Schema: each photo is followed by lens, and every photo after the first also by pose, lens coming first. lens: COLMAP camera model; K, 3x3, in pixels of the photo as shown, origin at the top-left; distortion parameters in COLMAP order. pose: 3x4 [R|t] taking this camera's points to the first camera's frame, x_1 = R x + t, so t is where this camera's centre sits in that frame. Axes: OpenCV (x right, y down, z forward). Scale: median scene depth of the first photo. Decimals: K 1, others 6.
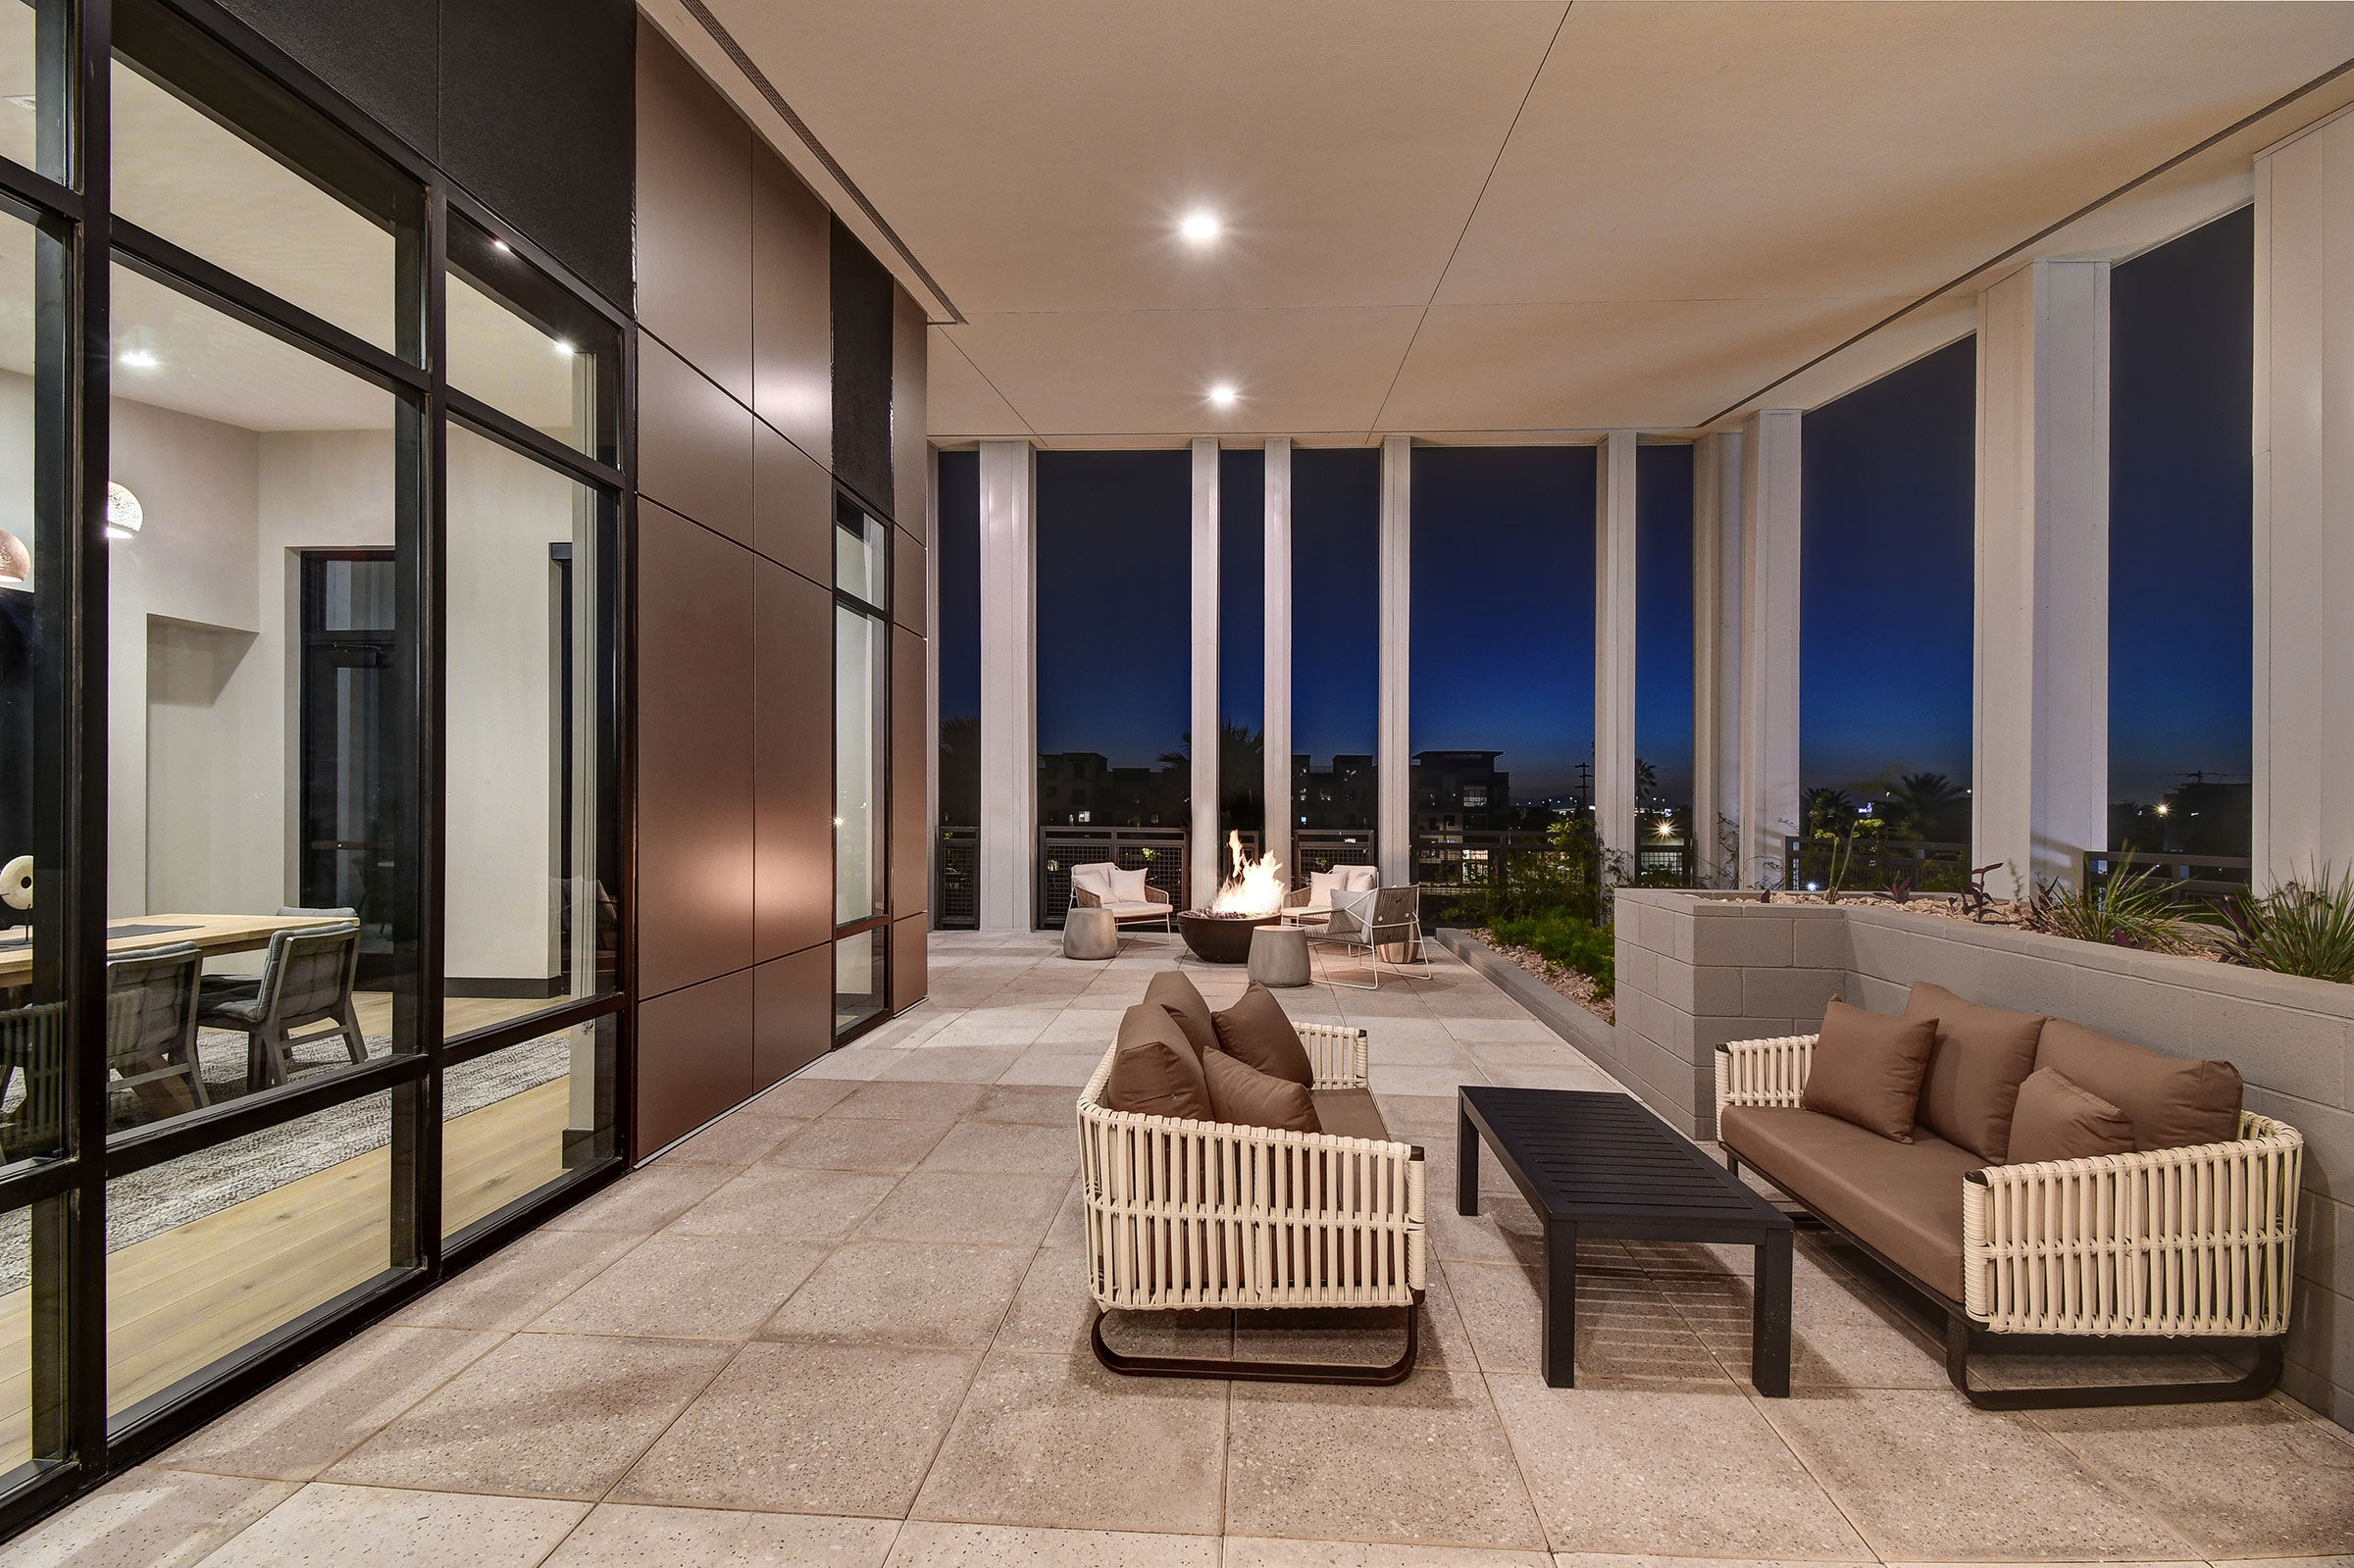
lens RADIAL K [[1076.6, 0, 1177.8], [0, 1076.6, 787.8], [0, 0, 1]] dist [0.001001, 0.000021]
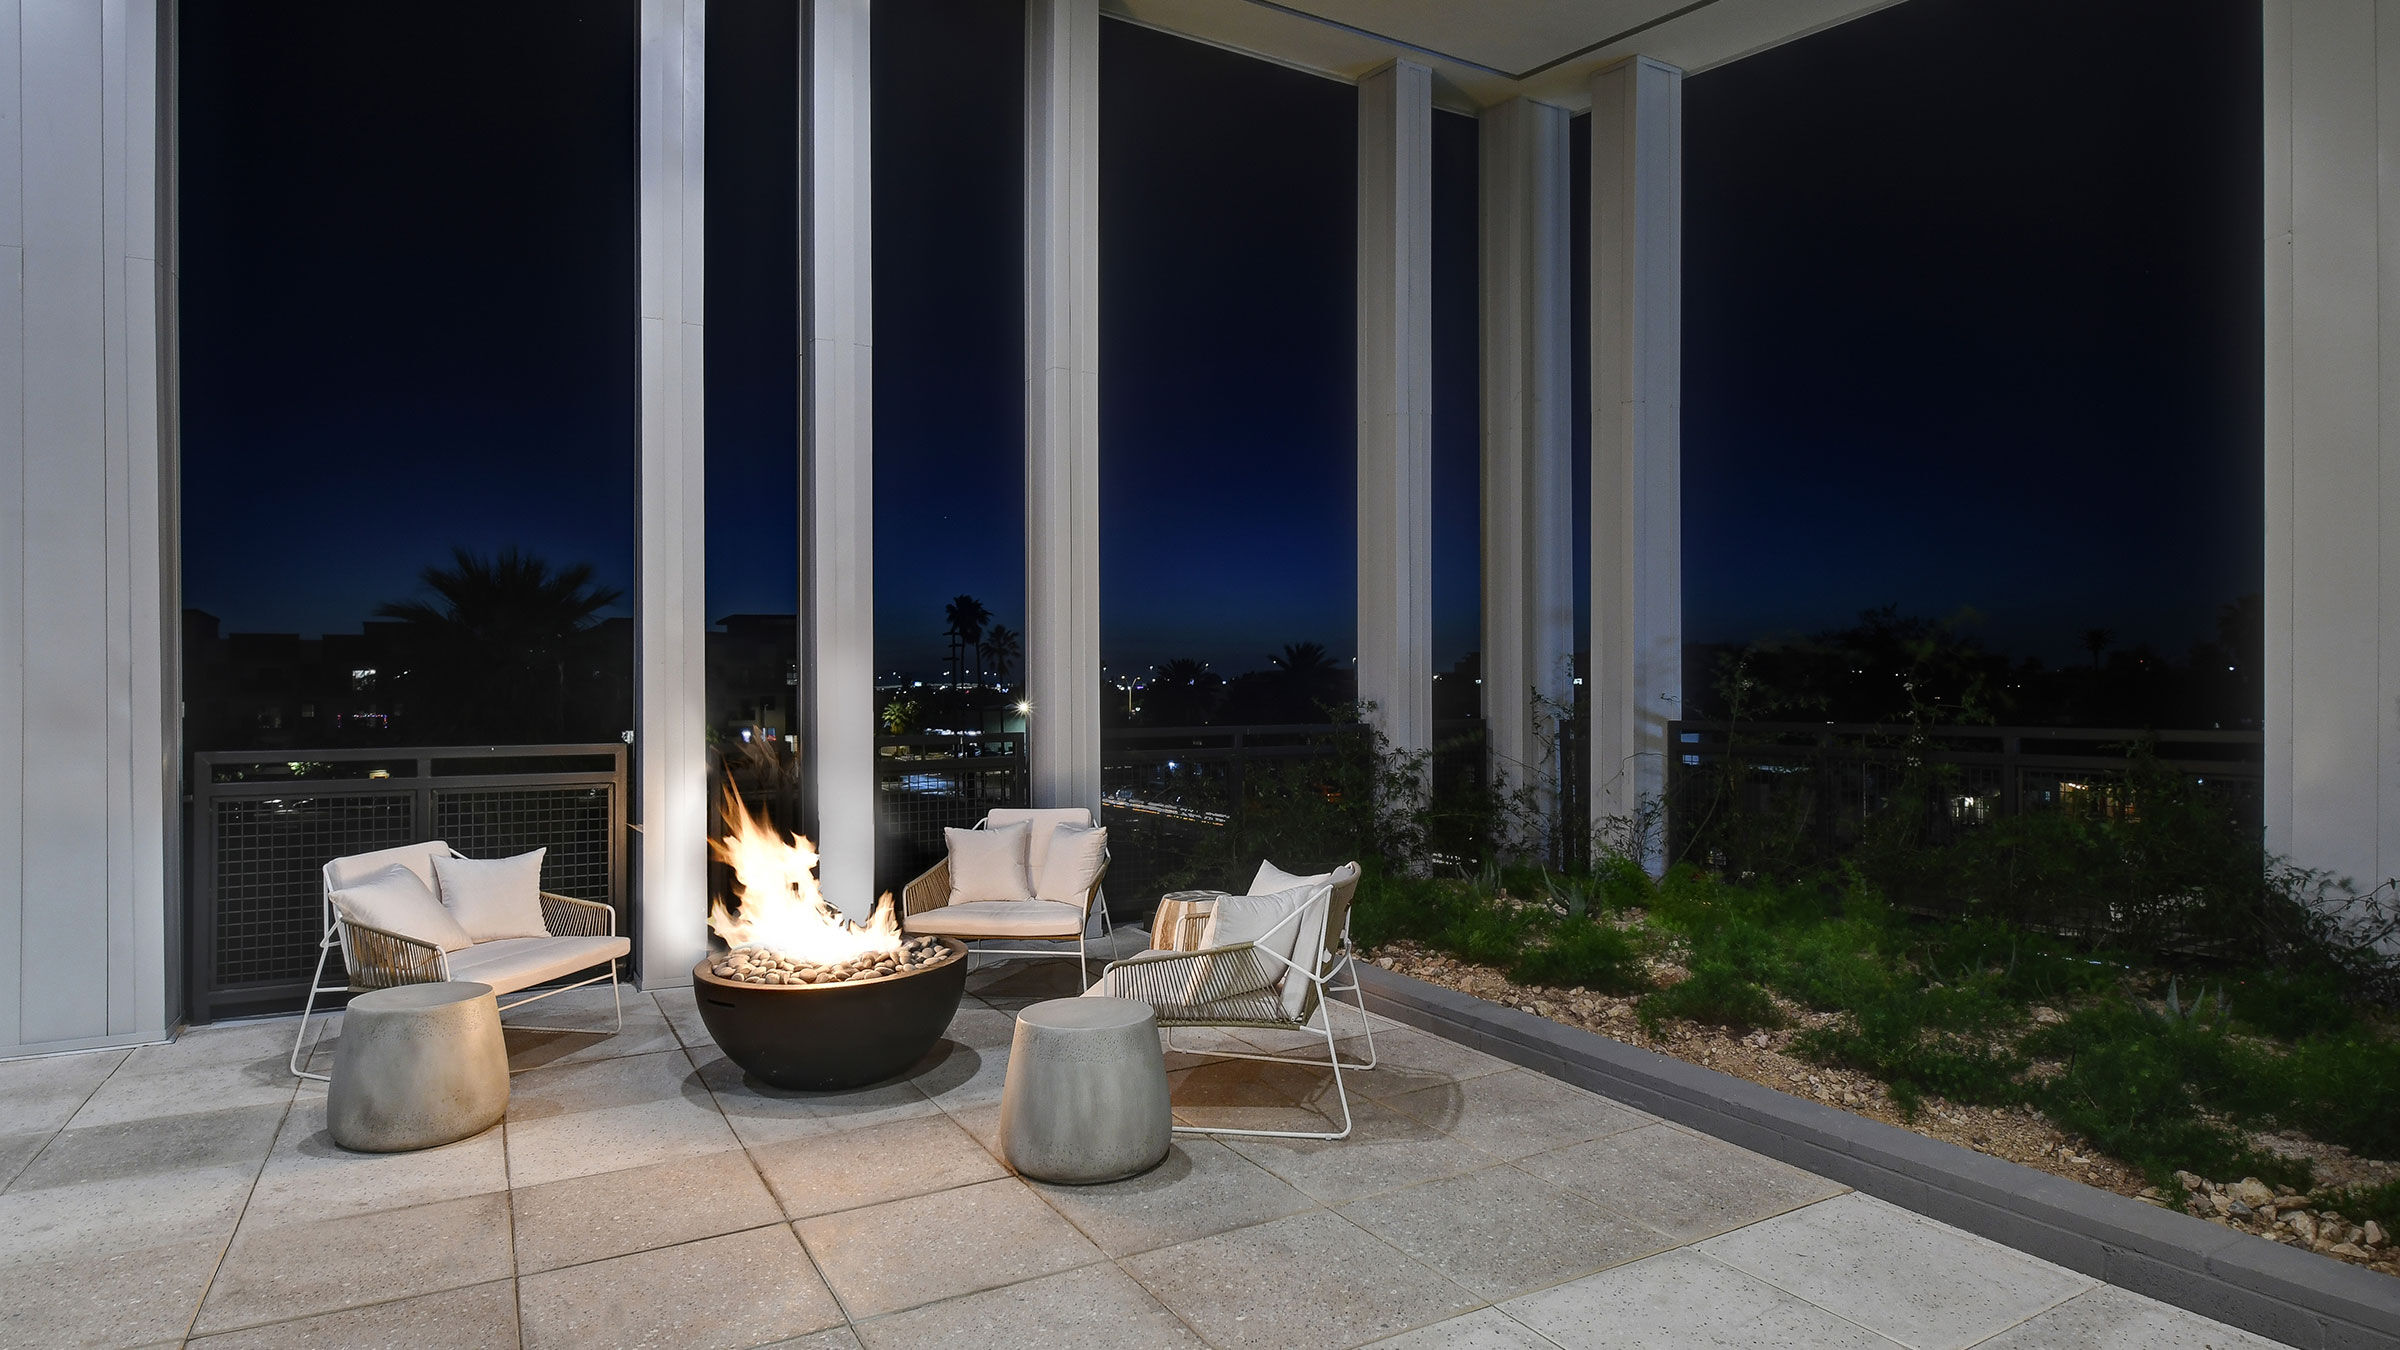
lens RADIAL K [[1262.3, 0, 1203.2], [0, 1262.3, 682.1], [0, 0, 1]] dist [-0.000198, 0.000304]
pose [[0.825638, -0.015222, 0.563995, -0.093174], [0.006140, 0.999819, 0.017996, 0.005392], [-0.564167, -0.011395, 0.825582, 0.484603]]
